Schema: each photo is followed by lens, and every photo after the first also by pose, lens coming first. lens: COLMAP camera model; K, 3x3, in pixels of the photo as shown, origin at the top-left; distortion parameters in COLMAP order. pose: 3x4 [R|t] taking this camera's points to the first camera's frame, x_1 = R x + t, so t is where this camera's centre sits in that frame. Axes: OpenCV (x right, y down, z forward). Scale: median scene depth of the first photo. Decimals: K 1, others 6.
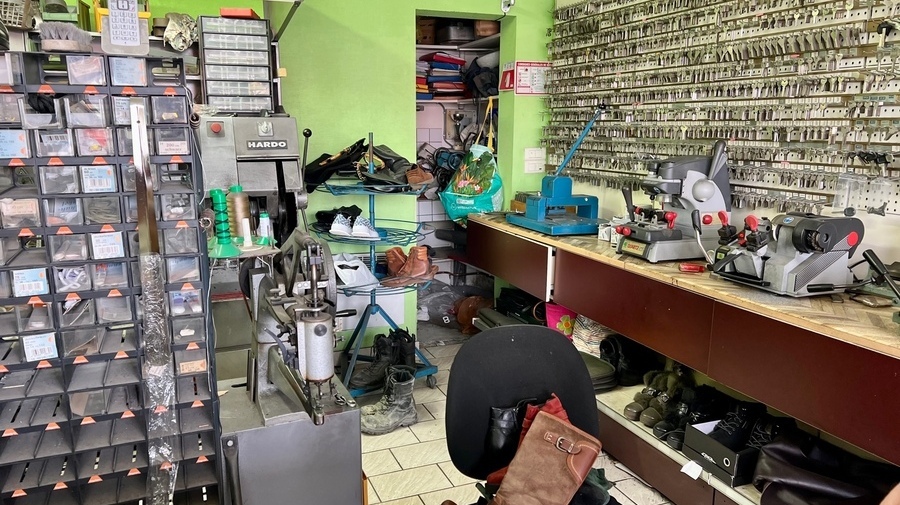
lens RADIAL K [[655.5, 0, 453.6], [0, 655.5, 260.1], [0, 0, 1]] dist [0.041125, -0.047729]
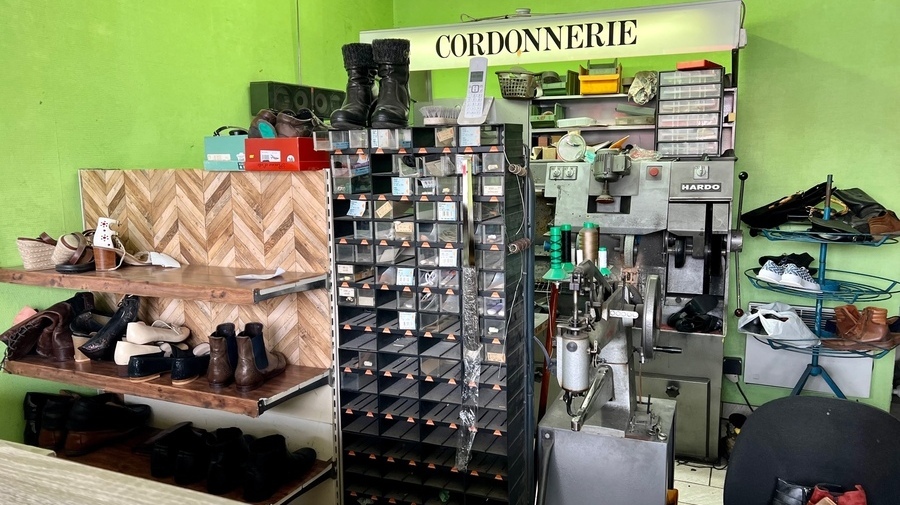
lens RADIAL K [[655.5, 0, 453.1], [0, 655.5, 260.1], [0, 0, 1]] dist [0.041125, -0.047729]
pose [[0.699084, 0.091503, -0.709160, 0.302634], [-0.134001, 0.990972, -0.004232, -0.007902], [0.702371, 0.097987, 0.705035, 0.008822]]
